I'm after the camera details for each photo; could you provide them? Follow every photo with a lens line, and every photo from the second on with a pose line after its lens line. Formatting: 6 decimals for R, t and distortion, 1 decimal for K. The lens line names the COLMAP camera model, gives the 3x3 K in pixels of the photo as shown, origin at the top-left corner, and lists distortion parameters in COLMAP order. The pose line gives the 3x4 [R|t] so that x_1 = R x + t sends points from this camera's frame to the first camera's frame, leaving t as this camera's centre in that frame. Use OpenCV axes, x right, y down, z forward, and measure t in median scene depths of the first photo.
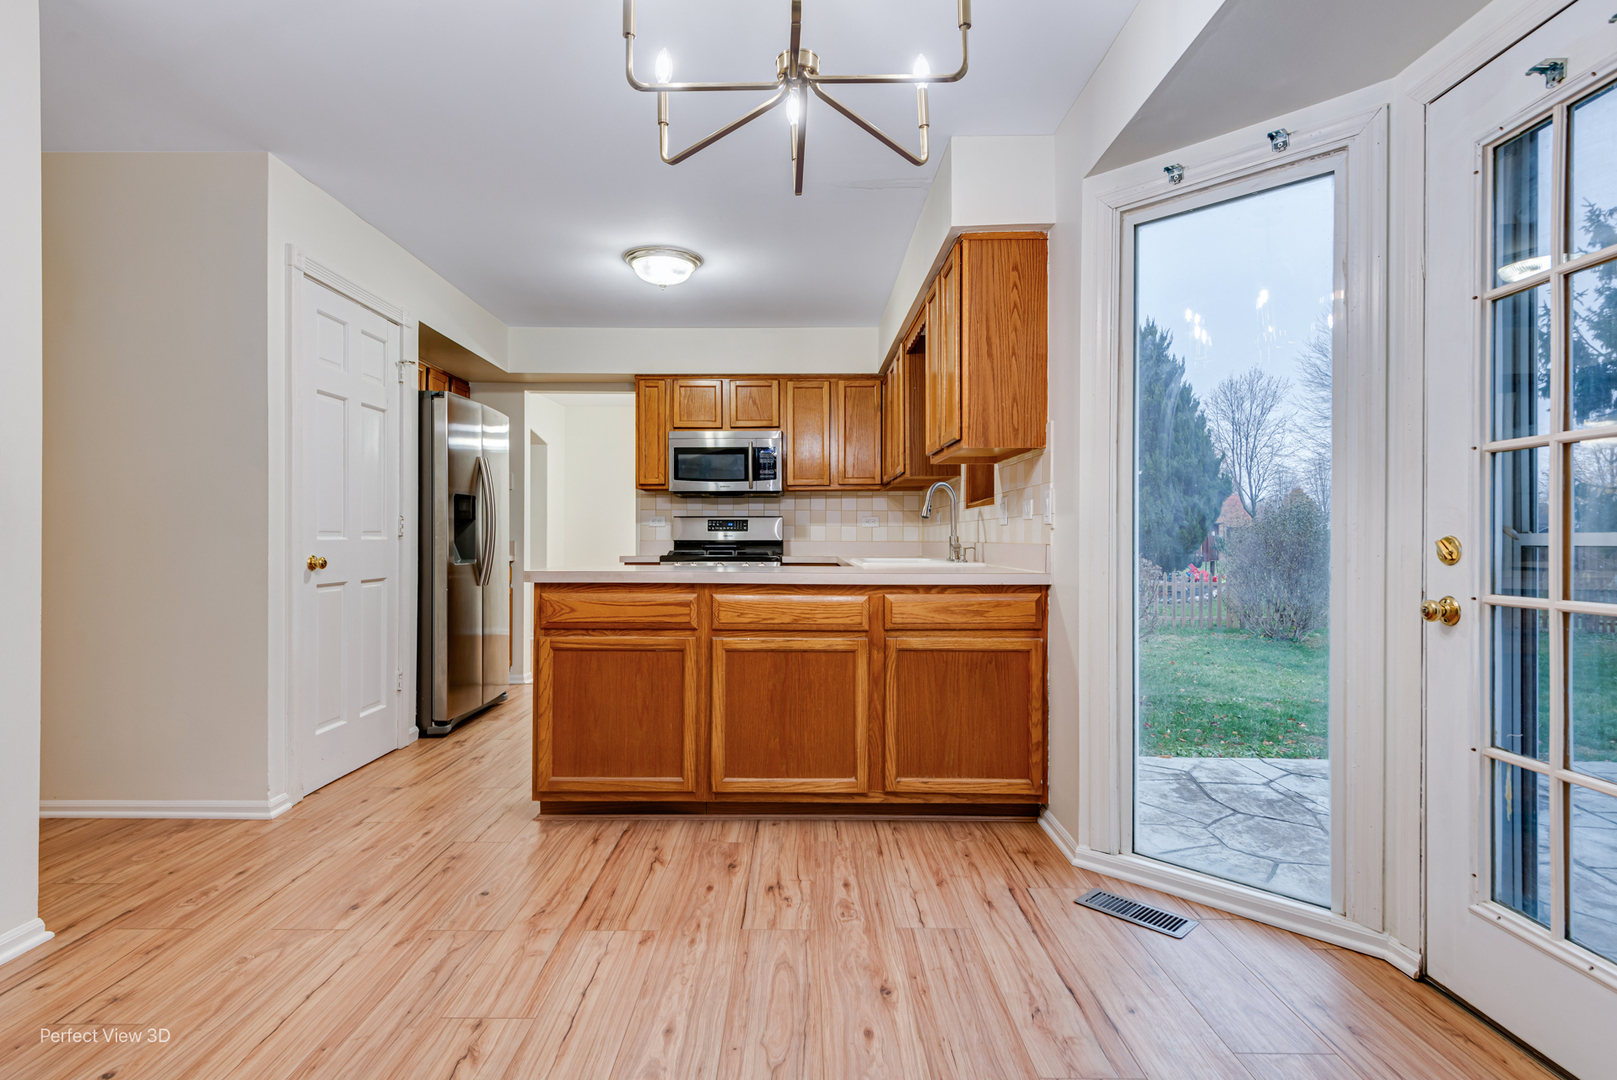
lens RADIAL K [[825.8, 0, 808.5], [0, 825.8, 540.0], [0, 0, 1]] dist [0.000900, -0.000027]
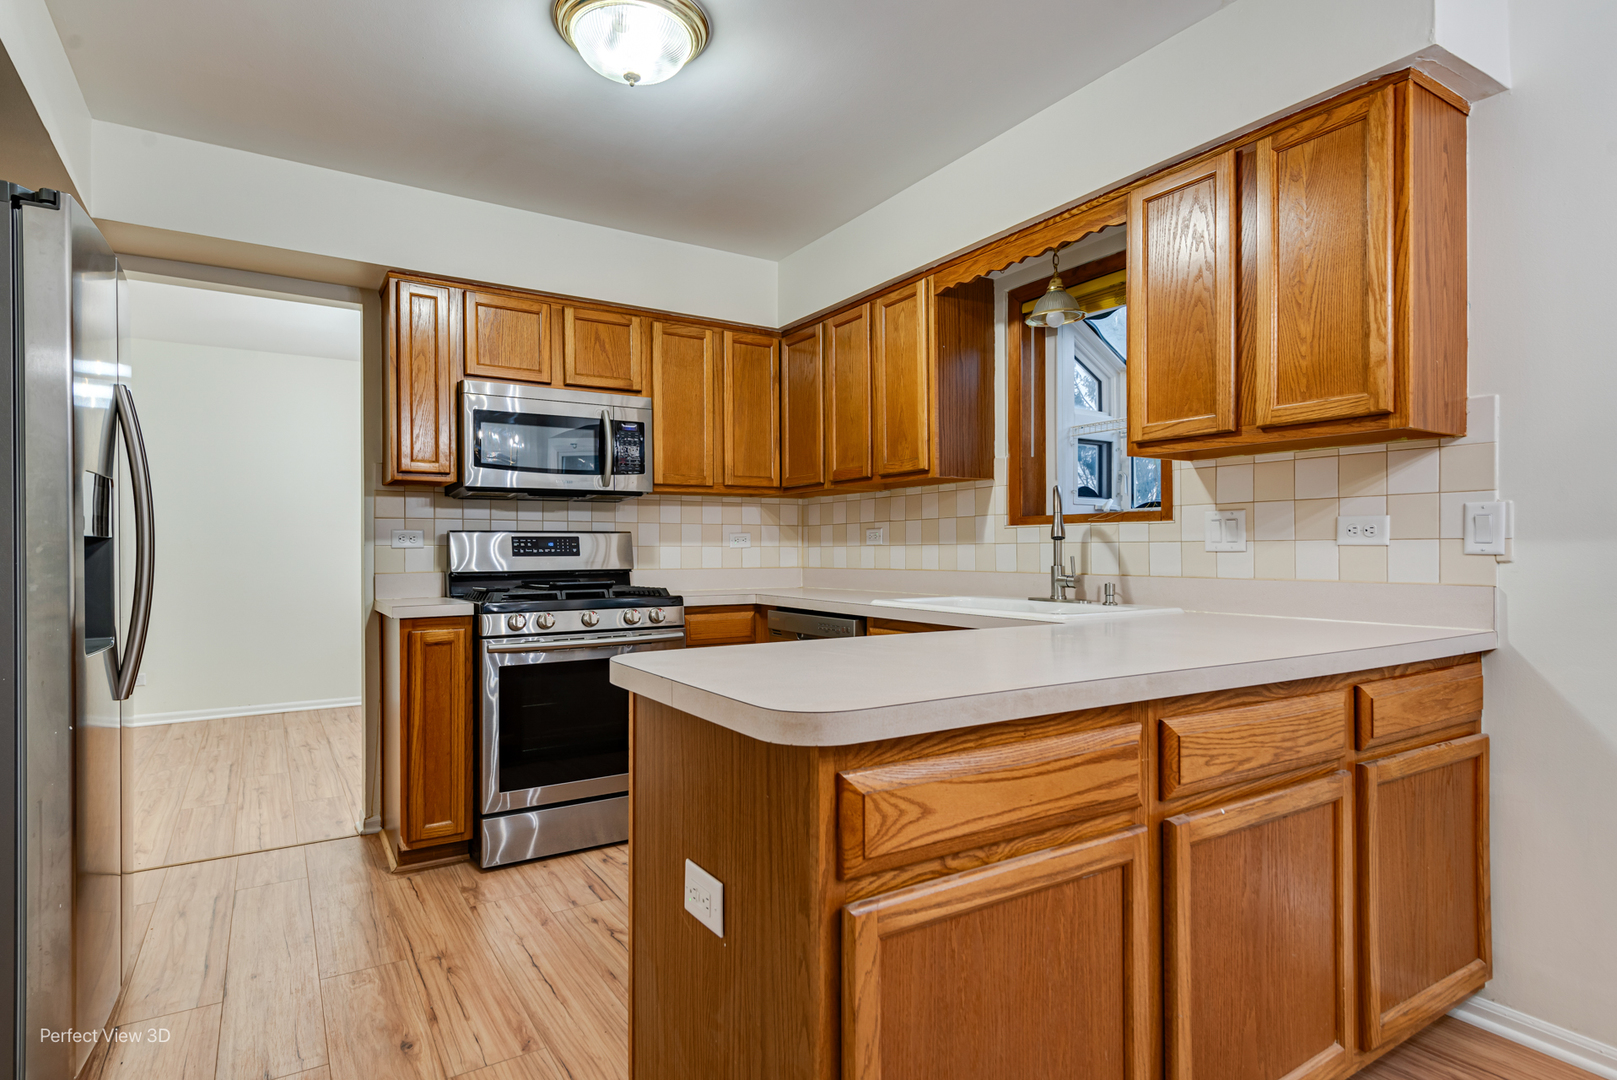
lens RADIAL K [[843.8, 0, 805.6], [0, 843.8, 553.5], [0, 0, 1]] dist [0.013994, 0.000327]
pose [[0.846778, -0.006370, 0.531909, -0.275518], [0.005008, 0.999979, 0.004003, -0.014261], [-0.531923, -0.000726, 0.846792, 0.383279]]
